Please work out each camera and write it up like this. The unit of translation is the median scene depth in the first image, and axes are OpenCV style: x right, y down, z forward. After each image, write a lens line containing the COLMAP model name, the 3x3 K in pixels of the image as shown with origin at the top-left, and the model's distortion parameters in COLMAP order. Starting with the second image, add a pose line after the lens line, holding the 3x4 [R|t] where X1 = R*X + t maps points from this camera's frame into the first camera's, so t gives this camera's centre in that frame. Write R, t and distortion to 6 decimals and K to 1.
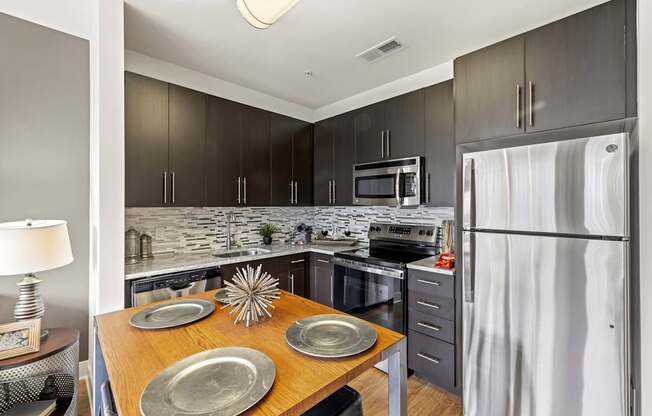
lens RADIAL K [[274.6, 0, 326.0], [0, 274.6, 208.0], [0, 0, 1]] dist [0.002607, 0.000338]
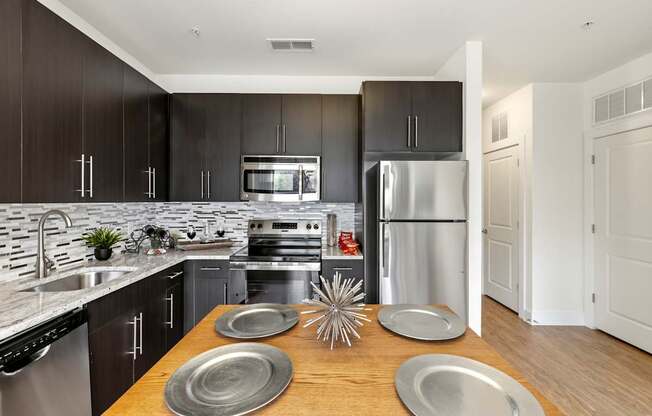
lens RADIAL K [[279.4, 0, 323.5], [0, 279.4, 205.0], [0, 0, 1]] dist [0.001591, 0.000169]
pose [[0.697809, -0.007374, 0.716246, -0.331576], [0.001655, 0.999961, 0.008683, -0.003364], [-0.716282, -0.004874, 0.697794, 0.160186]]
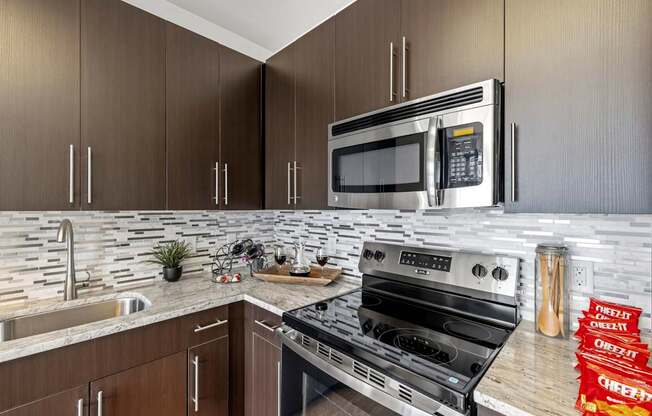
lens RADIAL K [[274.6, 0, 326.0], [0, 274.6, 208.0], [0, 0, 1]] dist [0.002607, 0.000338]
pose [[0.999793, 0.003357, 0.020044, 0.076697], [-0.003138, 0.999935, -0.010945, -0.004111], [-0.020080, 0.010880, 0.999739, 0.466833]]
